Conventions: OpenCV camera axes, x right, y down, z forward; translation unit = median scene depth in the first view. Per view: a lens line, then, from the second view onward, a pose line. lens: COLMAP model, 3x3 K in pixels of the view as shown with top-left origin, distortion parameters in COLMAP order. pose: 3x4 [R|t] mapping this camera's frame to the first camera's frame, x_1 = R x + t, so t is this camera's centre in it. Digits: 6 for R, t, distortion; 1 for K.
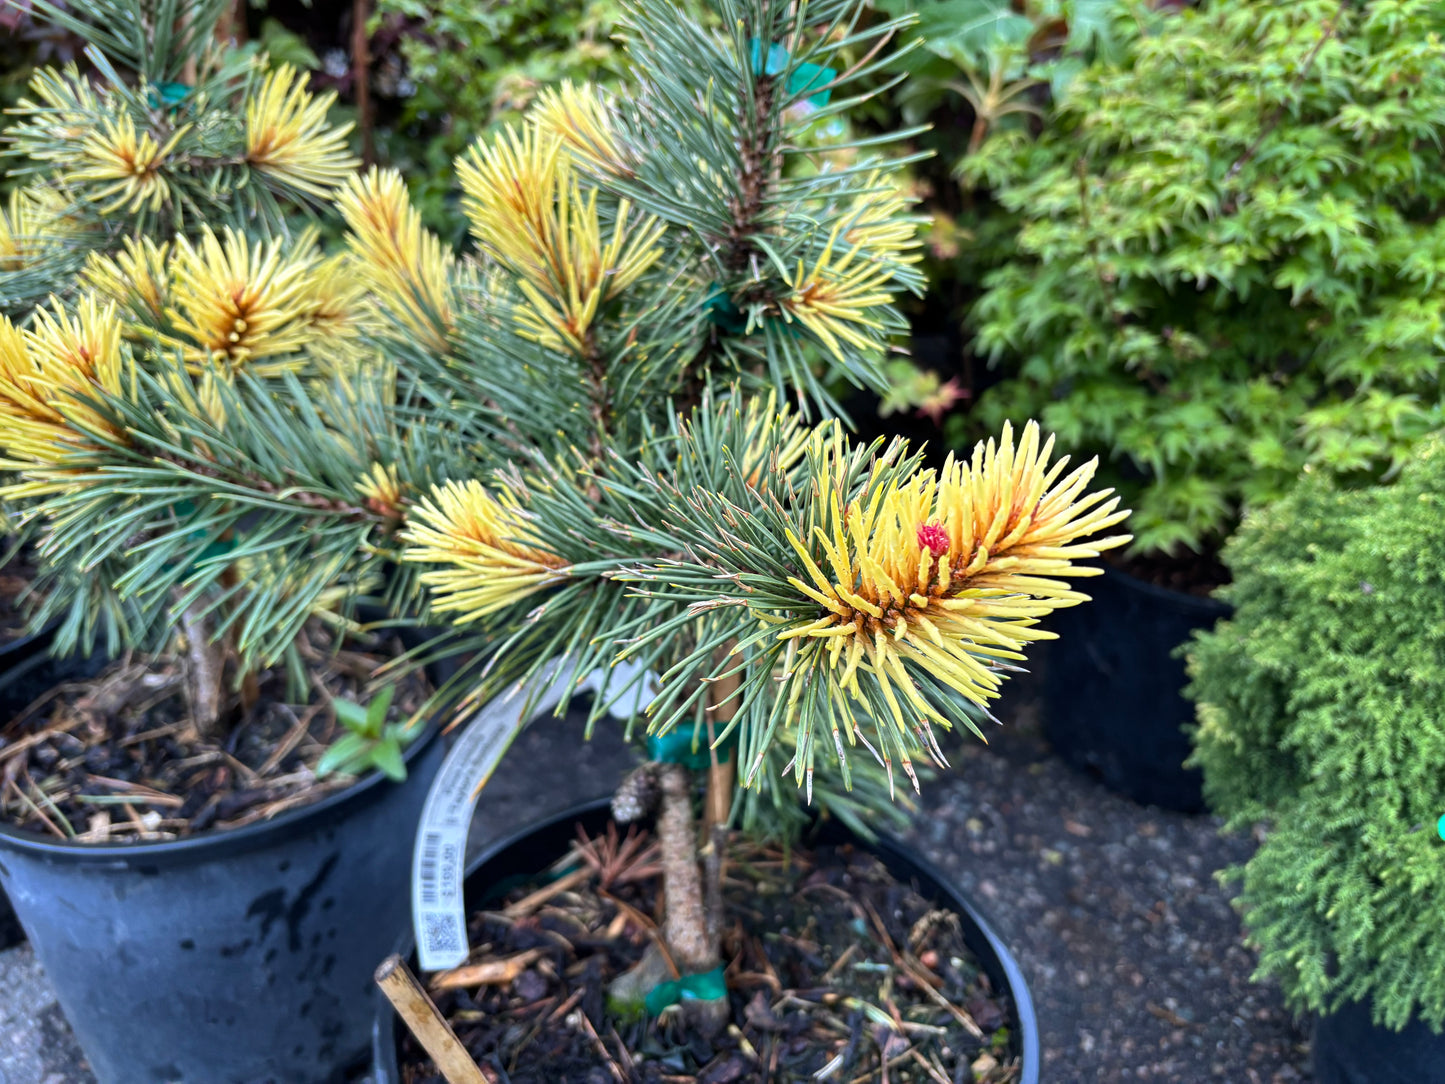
lens RADIAL K [[1157.6, 0, 715.5], [0, 1157.6, 537.7], [0, 0, 1]] dist [0.043690, -0.043669]
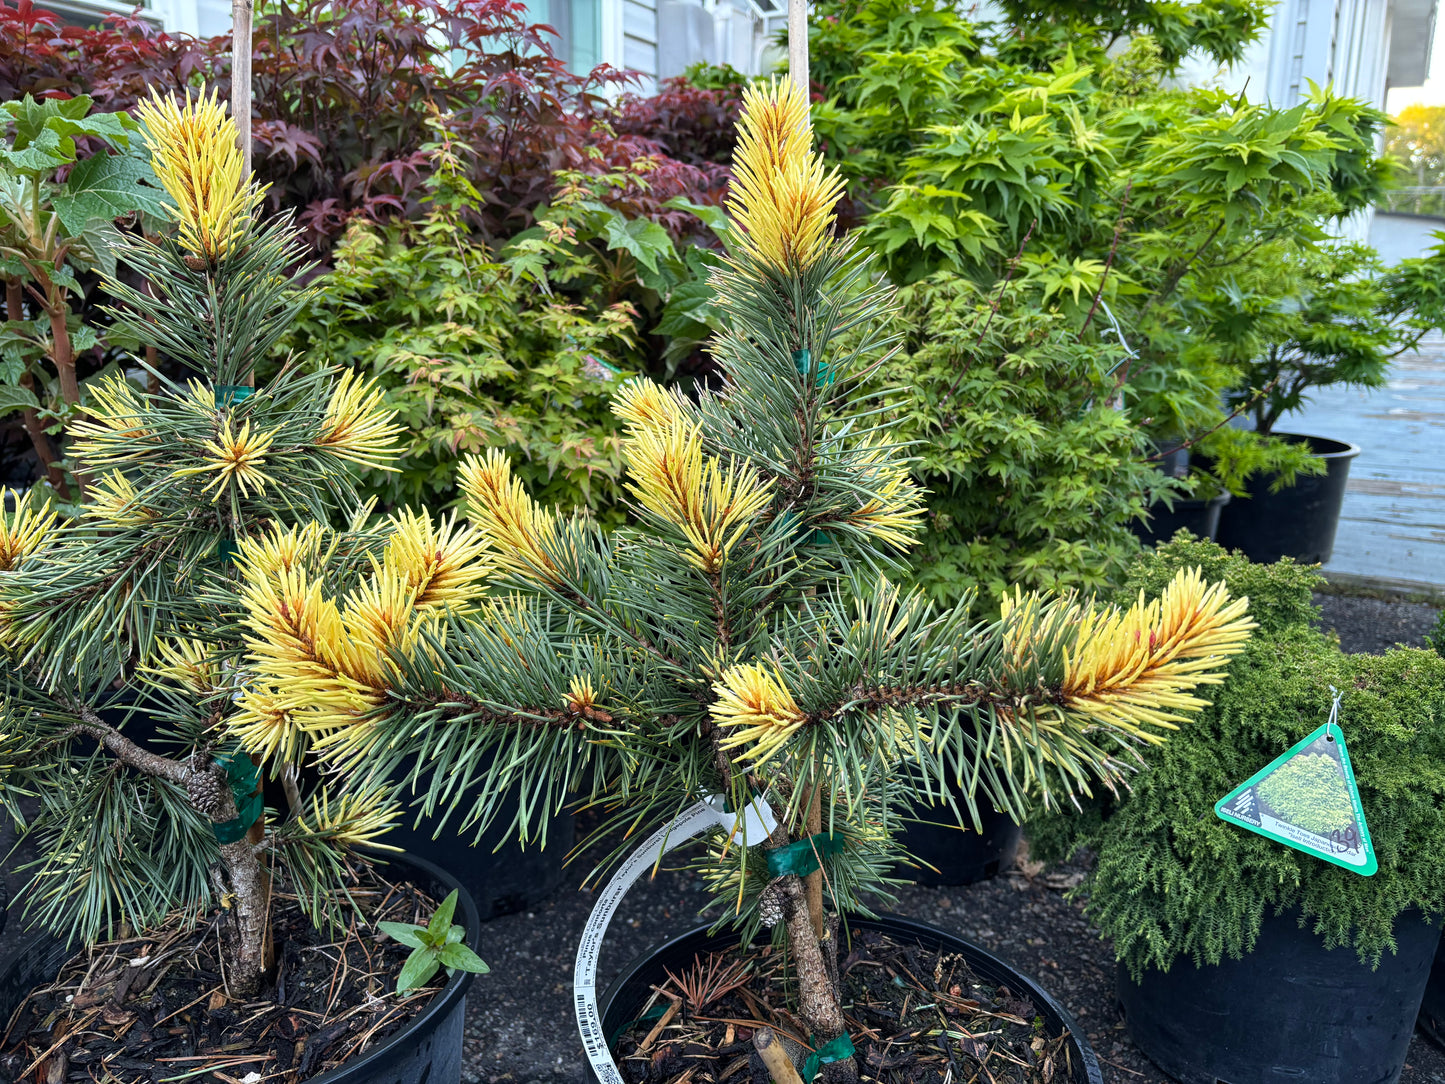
lens RADIAL K [[1157.6, 0, 744.4], [0, 1157.6, 535.6], [0, 0, 1]] dist [0.043690, -0.043669]
pose [[0.906670, -0.112260, 0.406629, -0.388748], [0.180037, 0.974717, -0.132340, -0.009746], [-0.381491, 0.193197, 0.903958, -0.160363]]
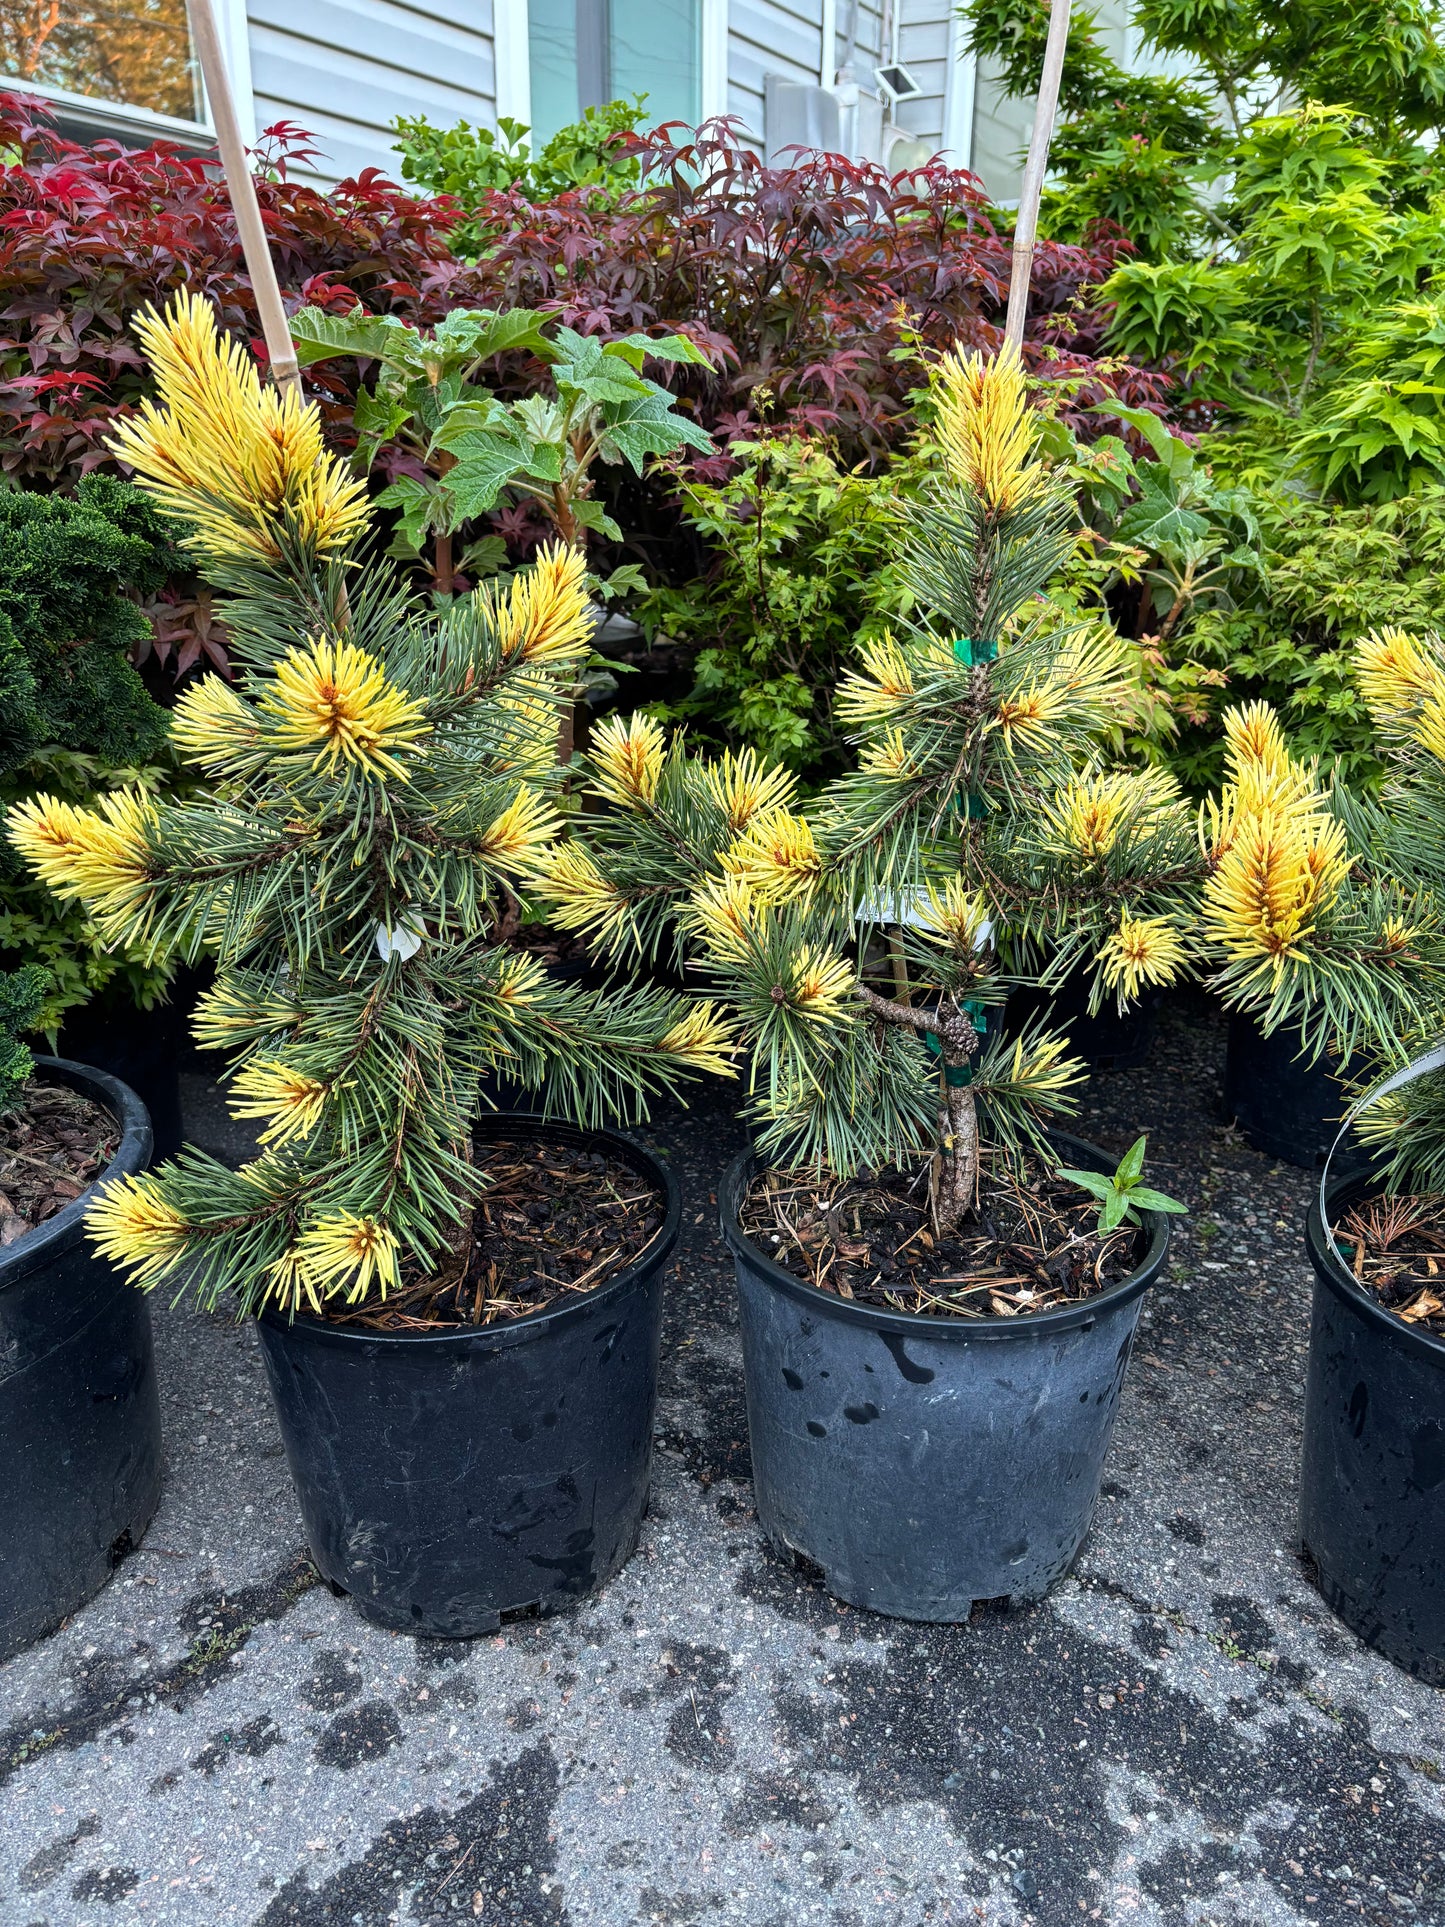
lens RADIAL K [[1543.7, 0, 715.7], [0, 1543.7, 987.8], [0, 0, 1]] dist [0.043690, -0.043669]
pose [[0.908889, -0.164047, 0.383417, -1.066884], [0.186127, 0.982303, -0.020931, -0.059156], [-0.373198, 0.090389, 0.923338, -0.237093]]
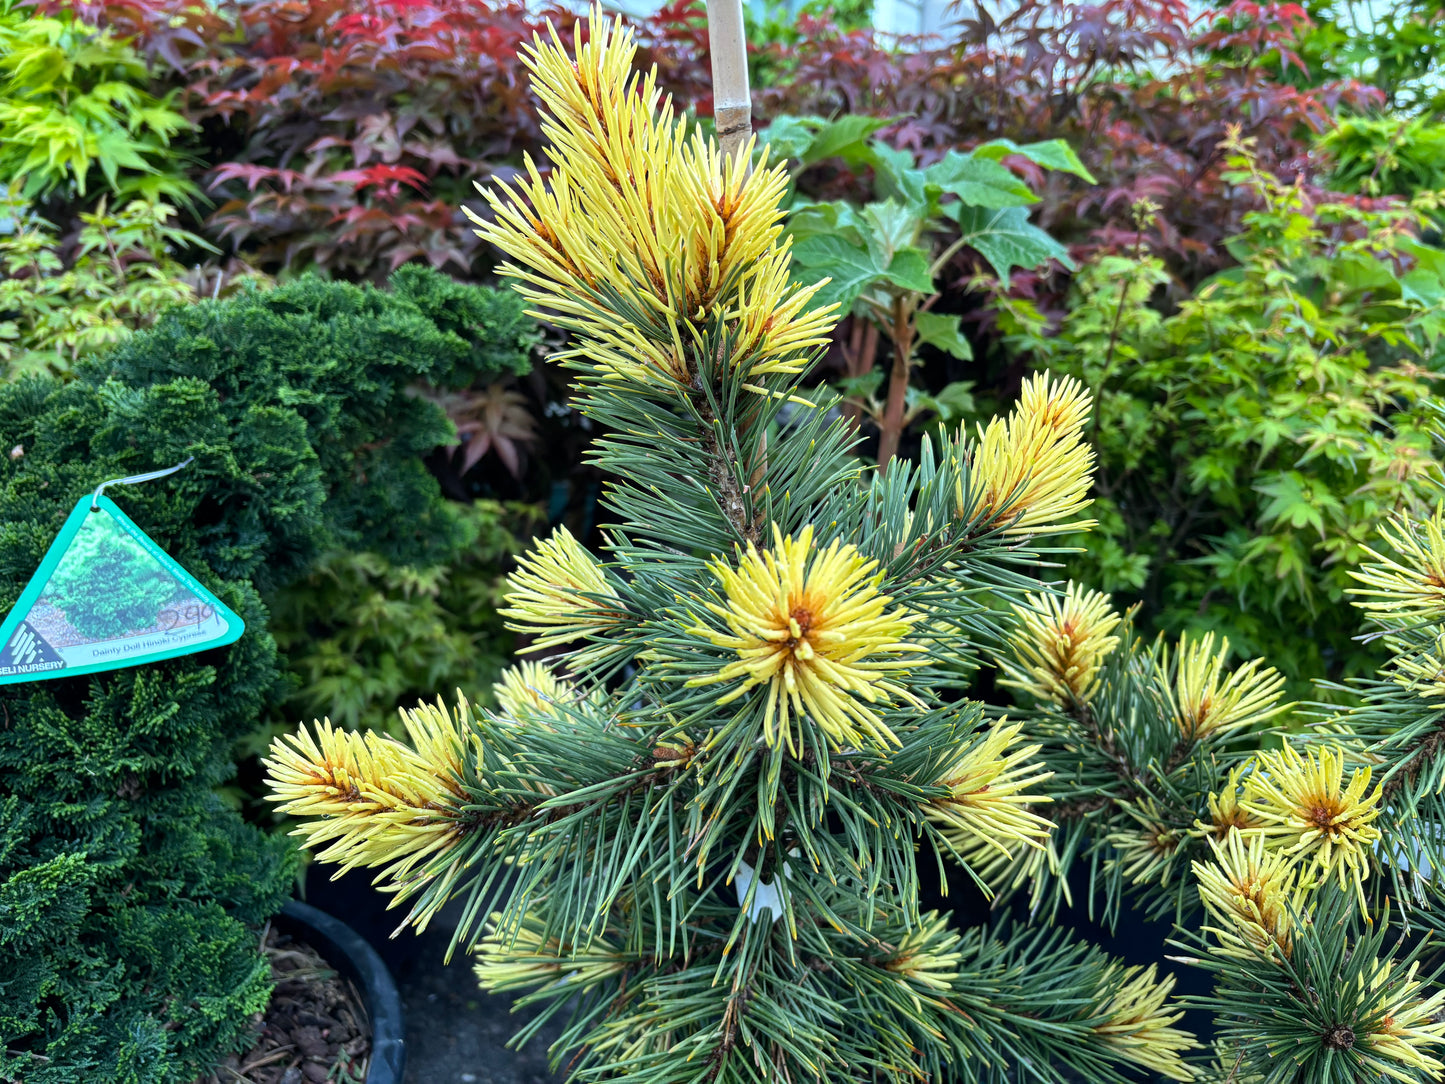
lens RADIAL K [[1157.6, 0, 722.2], [0, 1157.6, 535.5], [0, 0, 1]] dist [0.043690, -0.043669]
pose [[0.940071, -0.068282, 0.334072, -1.056951], [0.121347, 0.982598, -0.140630, -0.268433], [-0.318656, 0.172741, 0.931997, 0.302888]]
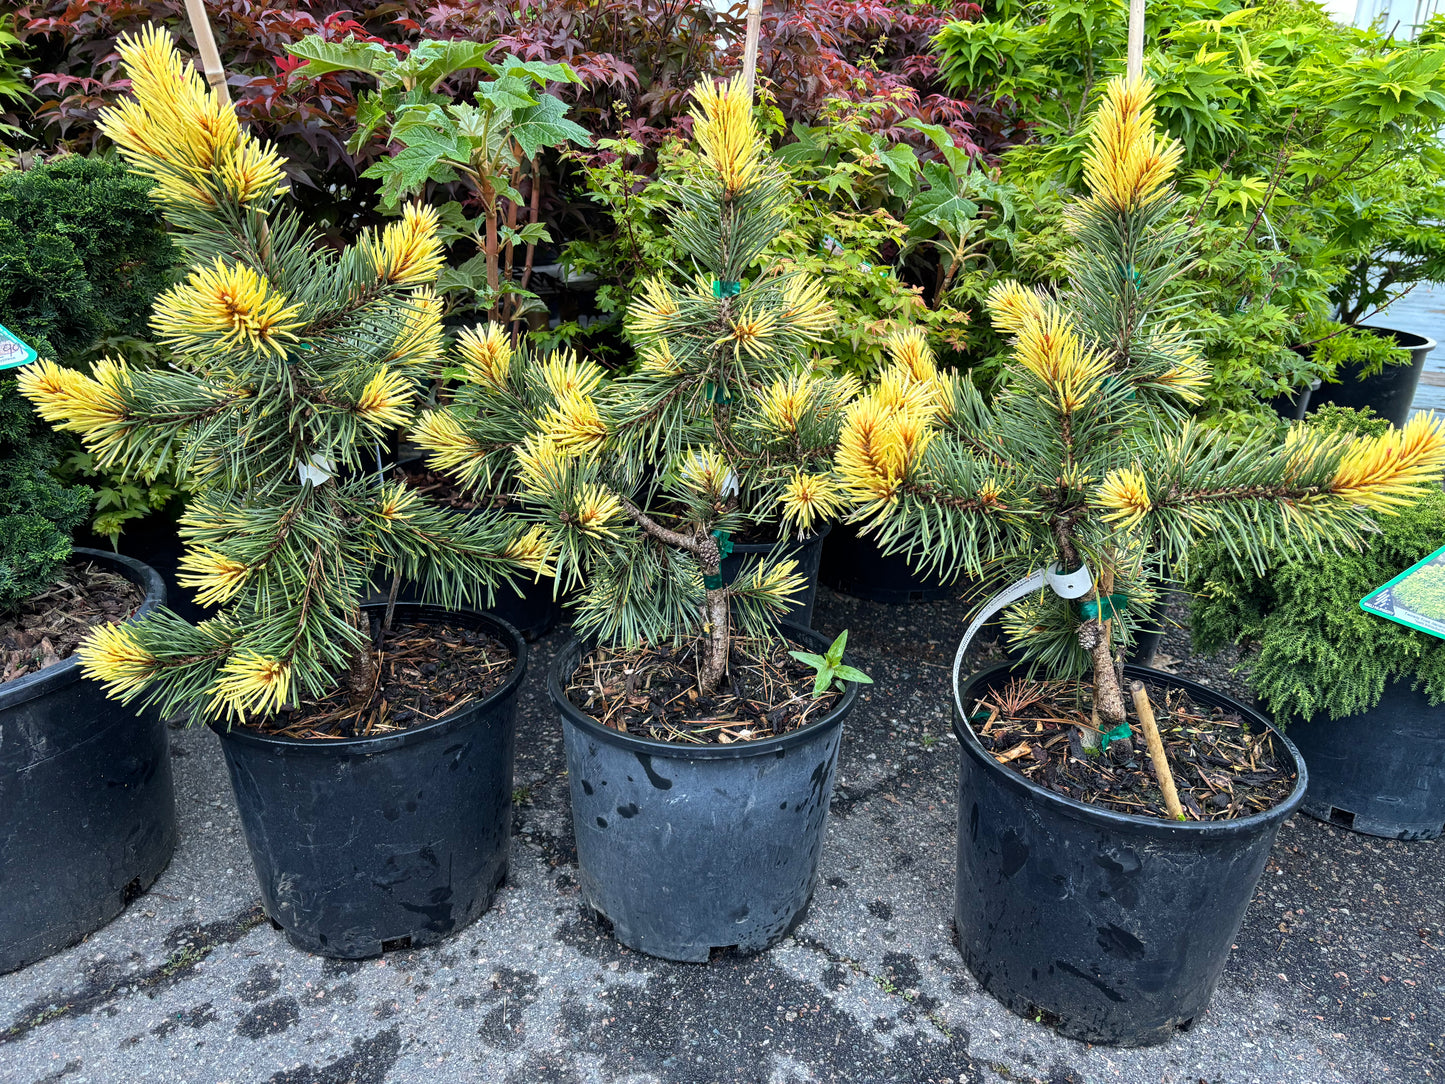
lens RADIAL K [[1157.6, 0, 730.3], [0, 1157.6, 547.7], [0, 0, 1]] dist [0.043690, -0.043669]
pose [[0.920436, -0.130759, 0.368375, -0.890867], [0.151215, 0.988130, -0.027084, 0.022623], [-0.360460, 0.080633, 0.929283, -0.418632]]
